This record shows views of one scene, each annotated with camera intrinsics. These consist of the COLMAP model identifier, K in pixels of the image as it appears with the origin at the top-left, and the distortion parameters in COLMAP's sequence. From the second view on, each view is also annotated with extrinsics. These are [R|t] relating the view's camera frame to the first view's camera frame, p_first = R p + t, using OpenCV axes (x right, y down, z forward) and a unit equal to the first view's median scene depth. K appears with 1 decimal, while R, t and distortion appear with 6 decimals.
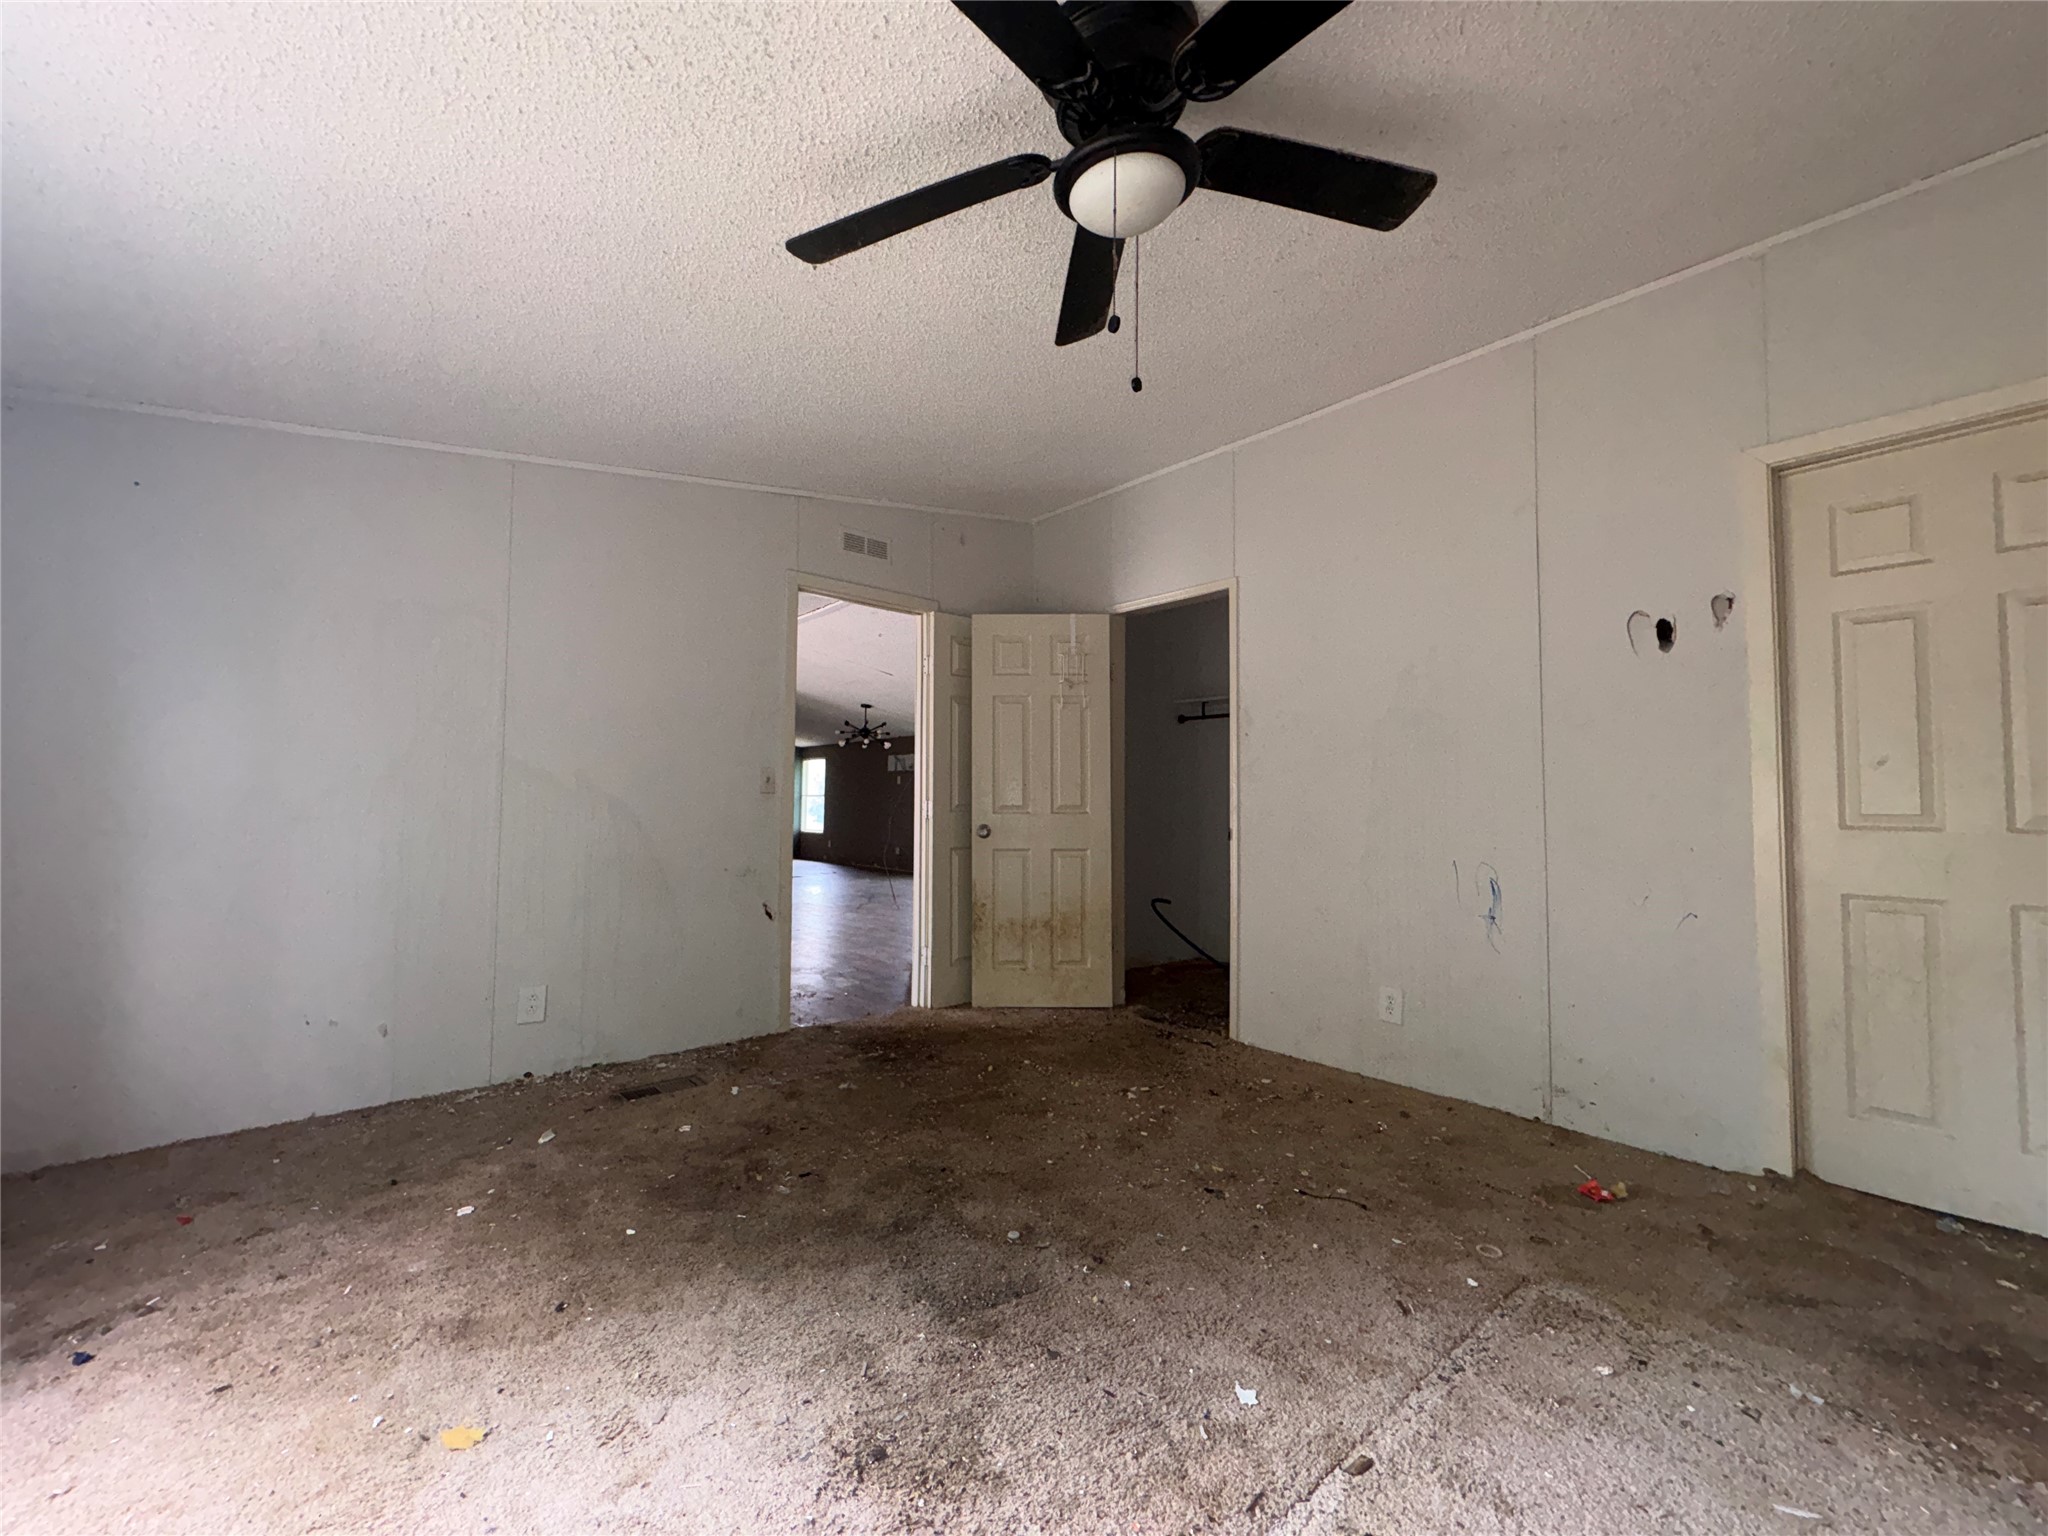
lens RADIAL K [[815.6, 0, 1024.0], [0, 815.6, 768.0], [0, 0, 1]] dist [-0.000605, 0.000307]
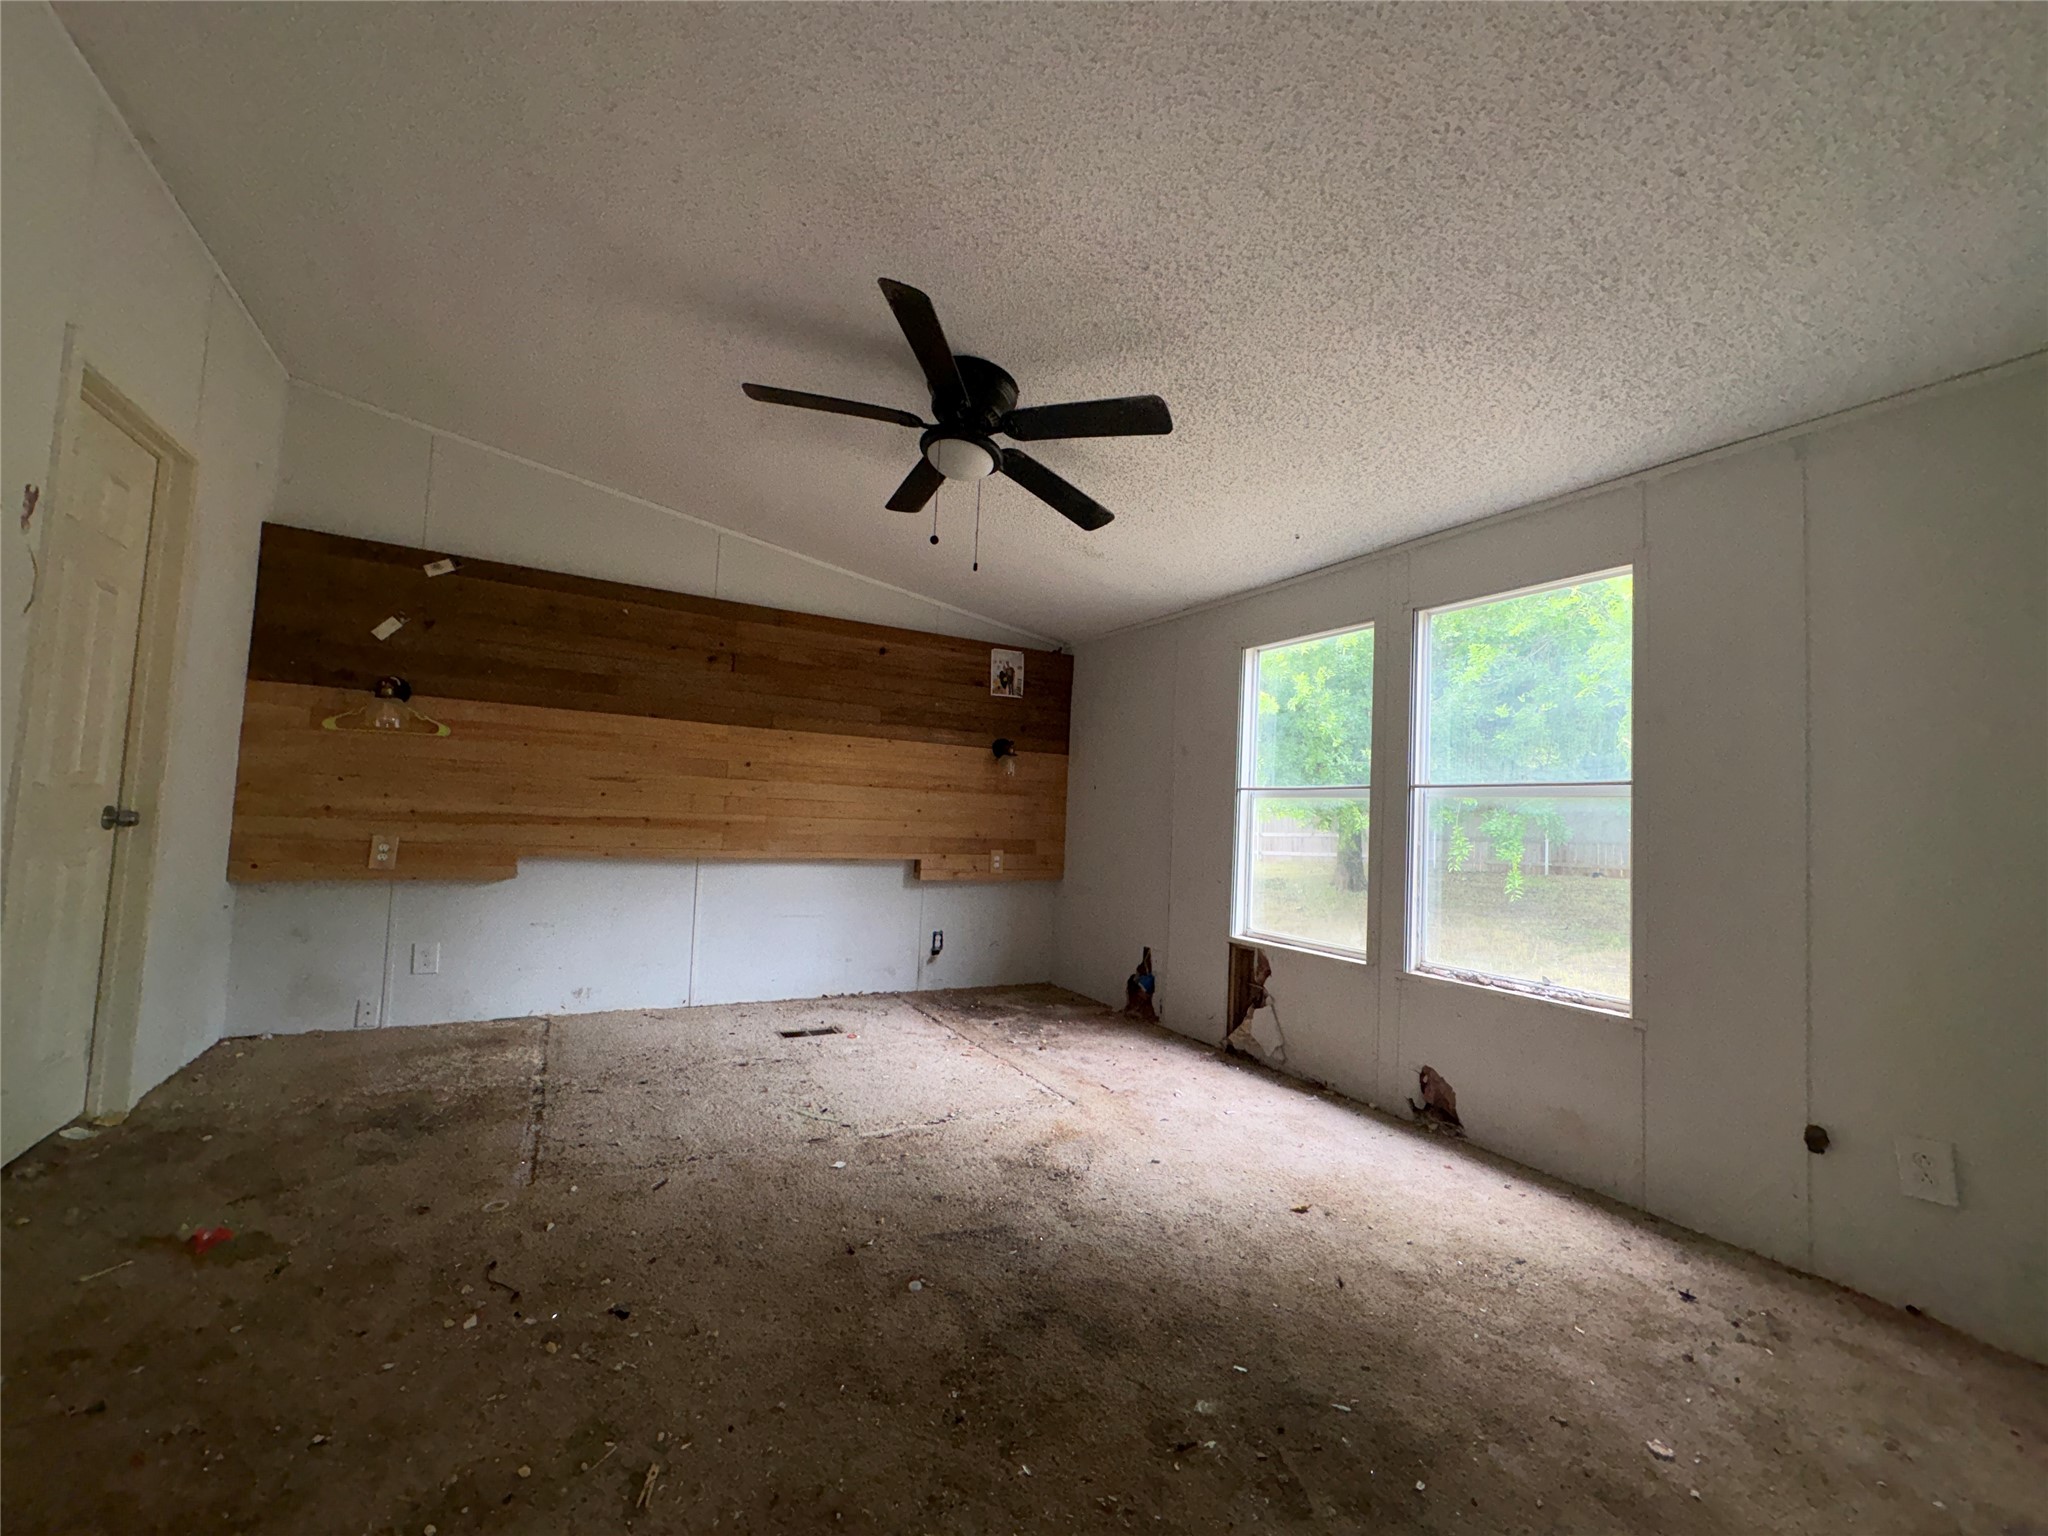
lens RADIAL K [[815.6, 0, 1024.0], [0, 815.6, 768.0], [0, 0, 1]] dist [-0.000605, 0.000307]
pose [[-0.976208, -0.042358, 0.212657, -0.323845], [-0.064306, 0.993168, -0.097375, 0.087579], [-0.207080, -0.108733, -0.972263, 2.078312]]
